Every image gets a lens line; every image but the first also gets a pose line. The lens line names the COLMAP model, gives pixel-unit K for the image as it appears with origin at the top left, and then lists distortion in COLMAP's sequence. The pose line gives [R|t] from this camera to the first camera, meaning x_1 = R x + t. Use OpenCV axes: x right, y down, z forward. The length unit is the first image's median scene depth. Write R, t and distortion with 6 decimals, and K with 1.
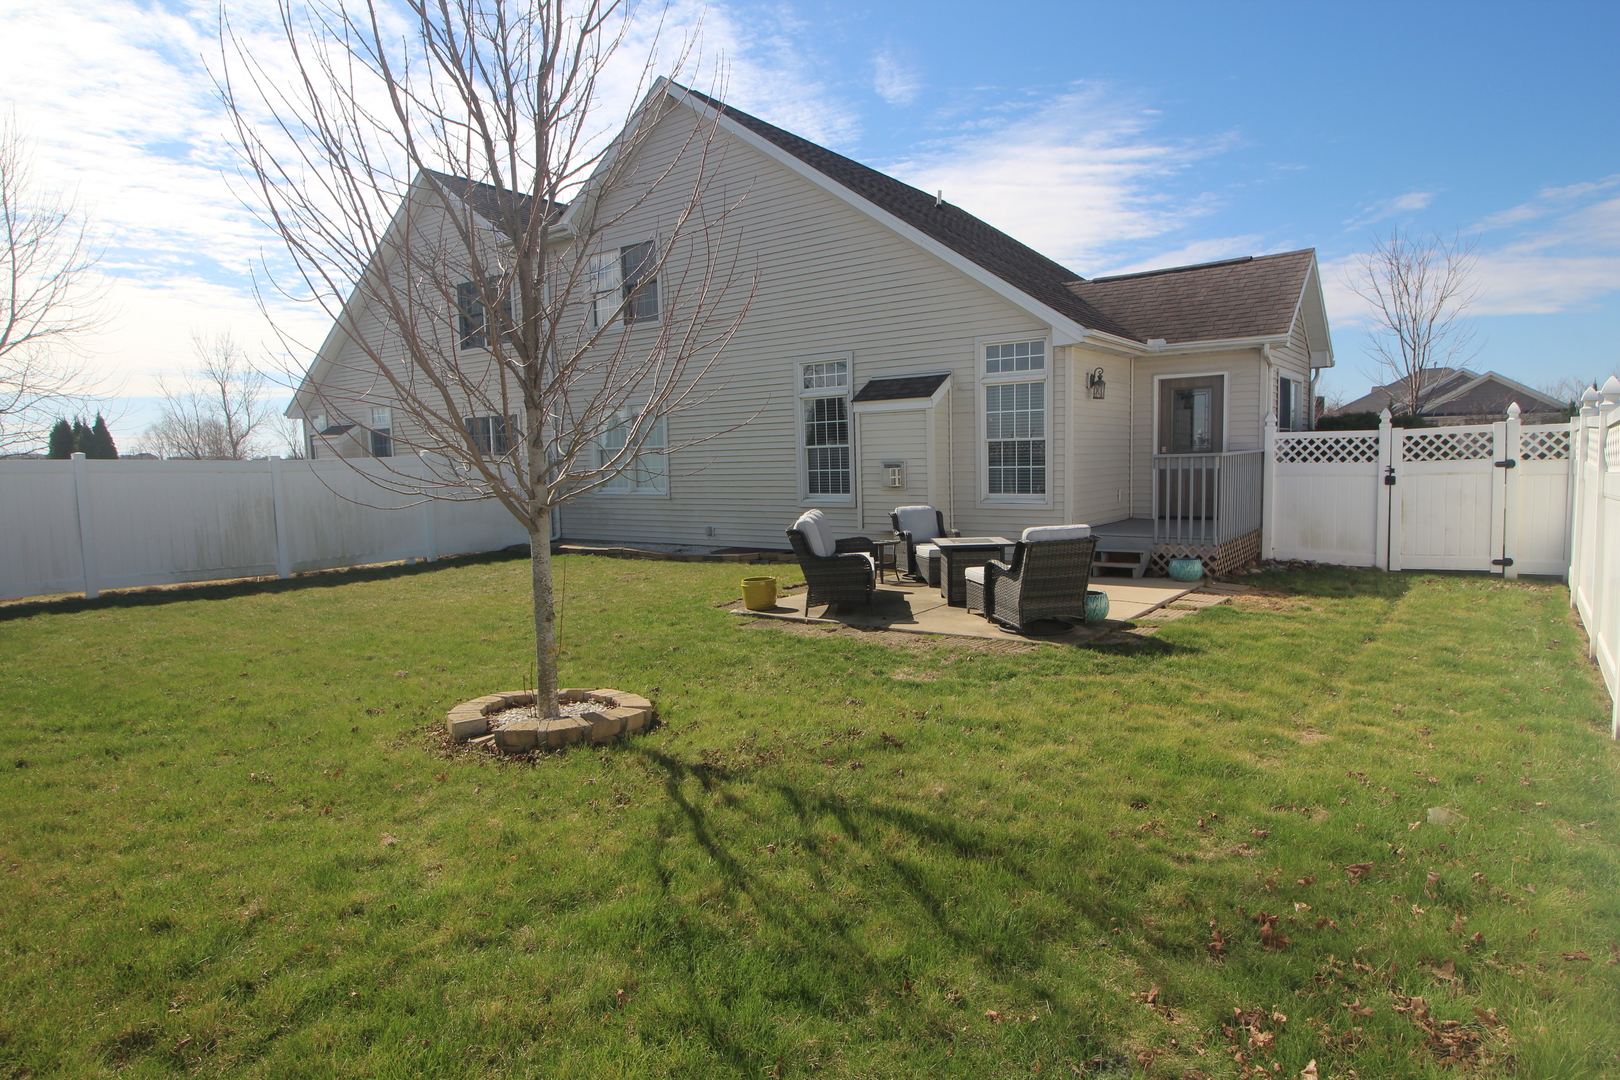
lens RADIAL K [[956.3, 0, 810.0], [0, 956.3, 540.0], [0, 0, 1]] dist [0.001437, 0.000045]
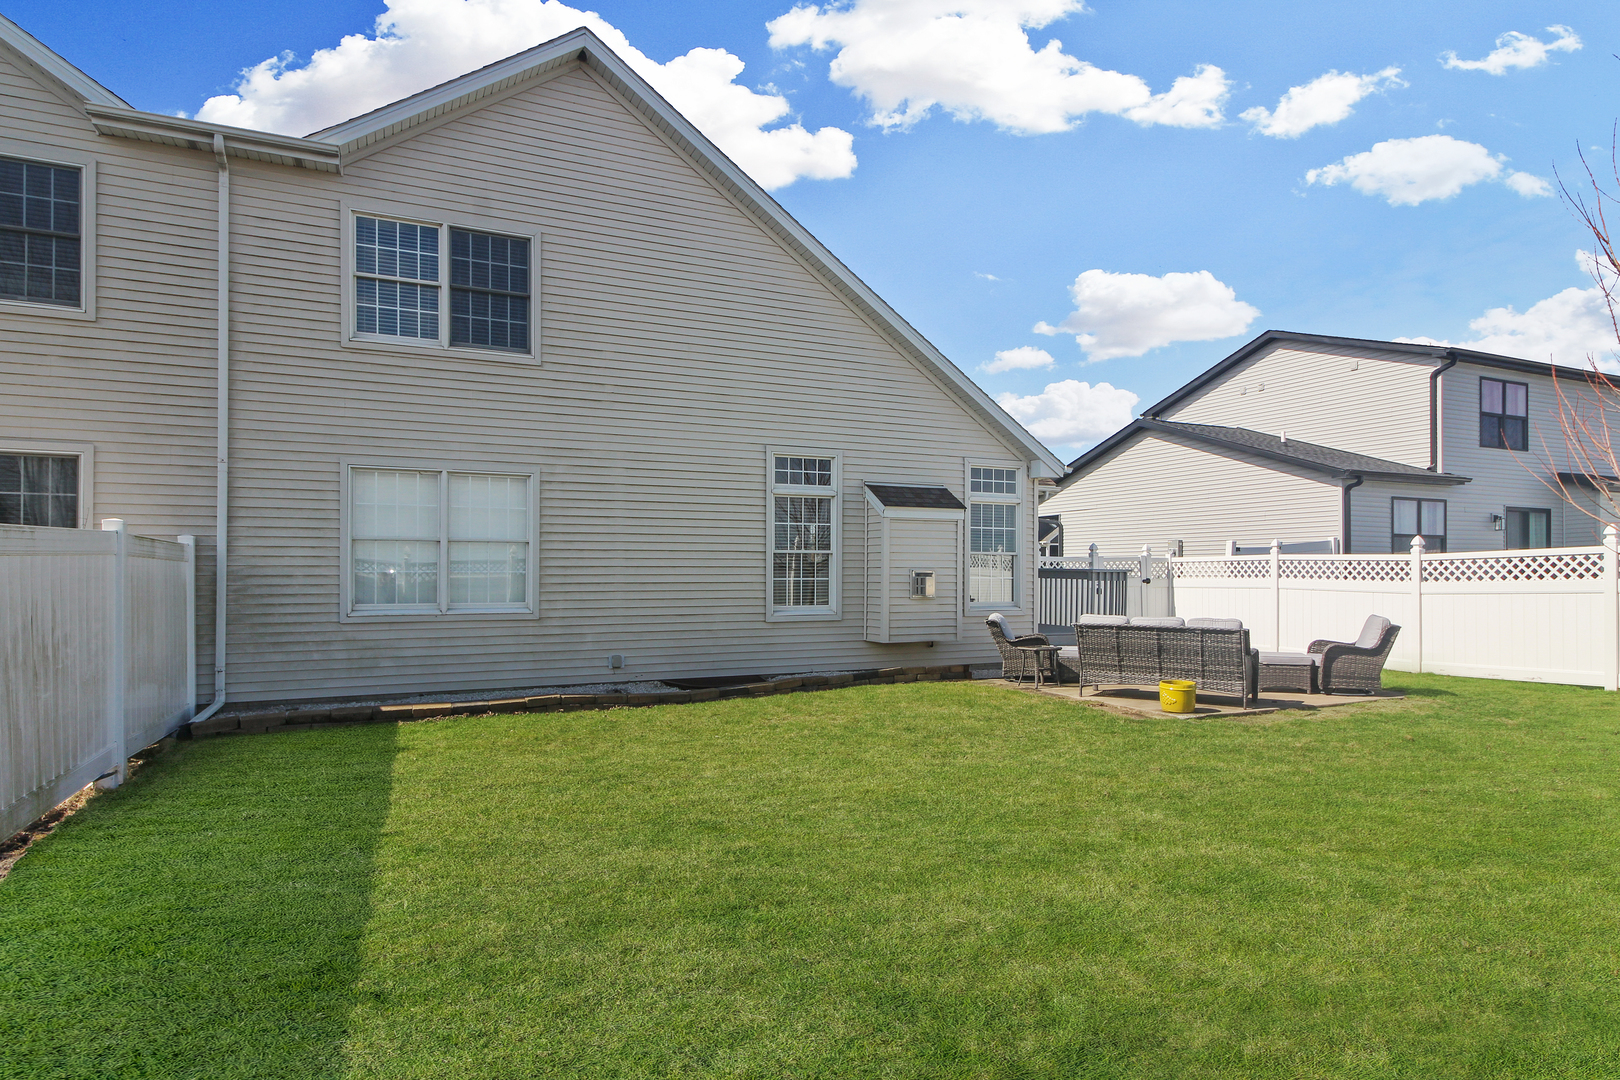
lens RADIAL K [[956.3, 0, 810.0], [0, 956.3, 540.0], [0, 0, 1]] dist [0.001437, 0.000045]
pose [[0.448086, 0.050982, 0.892536, -0.774115], [0.060599, 0.994344, -0.087221, -0.032311], [-0.891934, 0.093169, 0.442462, 0.614644]]
